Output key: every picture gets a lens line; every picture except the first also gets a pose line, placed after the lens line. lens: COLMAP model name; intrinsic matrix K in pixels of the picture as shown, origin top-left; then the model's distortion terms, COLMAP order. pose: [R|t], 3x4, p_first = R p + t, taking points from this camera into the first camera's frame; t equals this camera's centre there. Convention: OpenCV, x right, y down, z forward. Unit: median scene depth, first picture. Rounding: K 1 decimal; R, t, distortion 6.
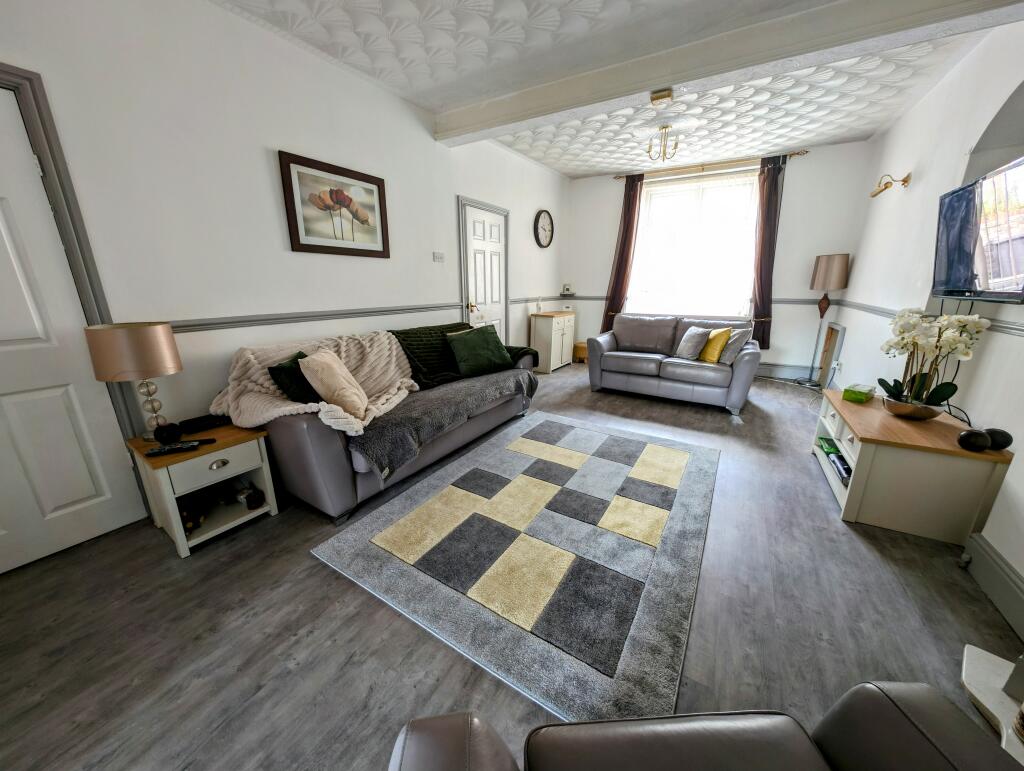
lens RADIAL K [[369.6, 0, 506.0], [0, 369.6, 382.1], [0, 0, 1]] dist [-0.002577, 0.000031]
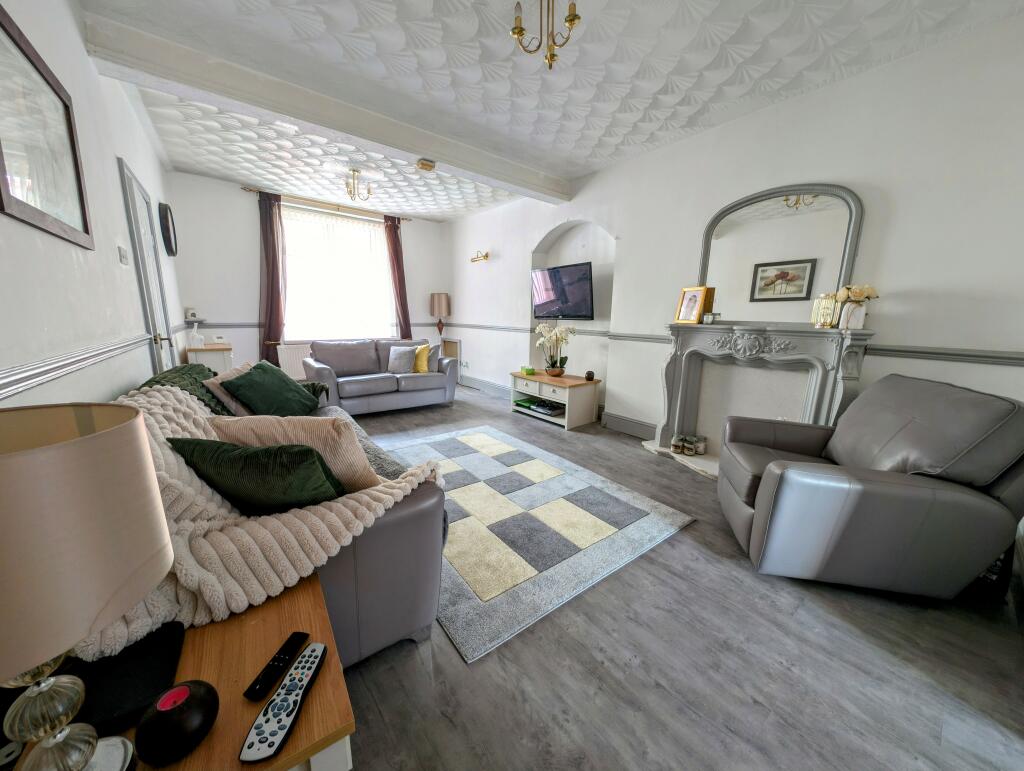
lens RADIAL K [[364.7, 0, 511.4], [0, 364.7, 386.1], [0, 0, 1]] dist [0.000345, -0.000148]
pose [[0.352308, -0.174103, 0.919547, -0.543200], [0.225961, 0.969300, 0.096950, -0.065020], [-0.908196, 0.173625, 0.380833, 0.278627]]
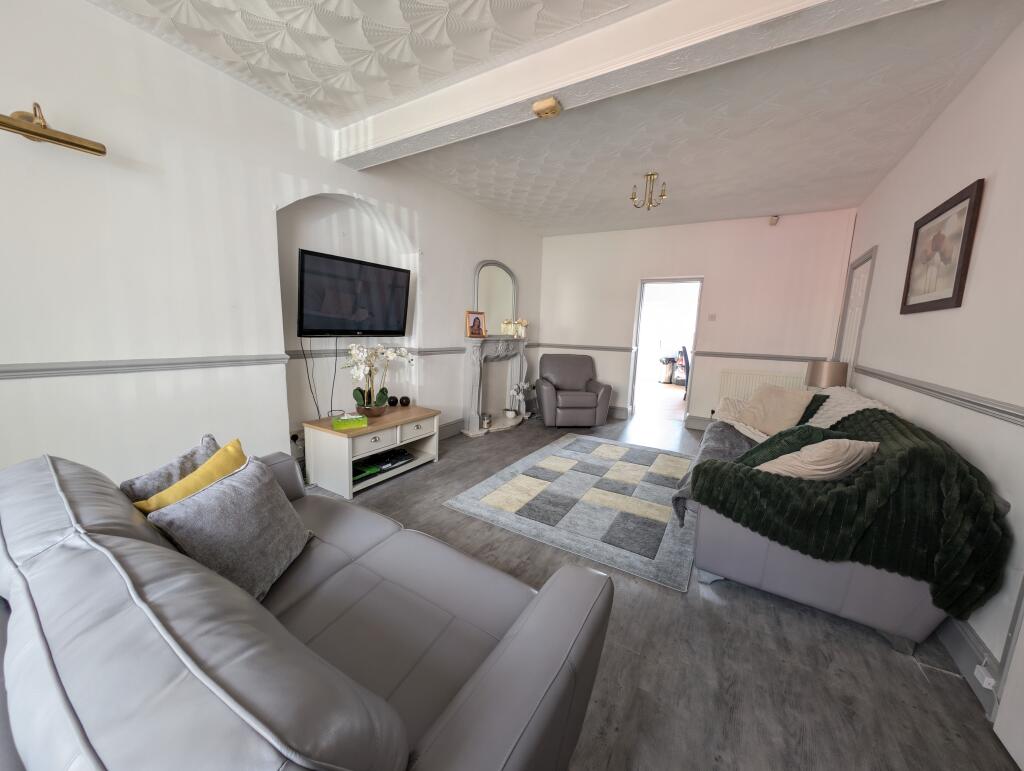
lens RADIAL K [[369.6, 0, 506.0], [0, 369.6, 382.1], [0, 0, 1]] dist [-0.002577, 0.000031]
pose [[-0.999472, -0.029813, -0.012955, 0.359284], [-0.032505, 0.920297, 0.389867, -0.382552], [0.000299, 0.390083, -0.920780, 1.415039]]
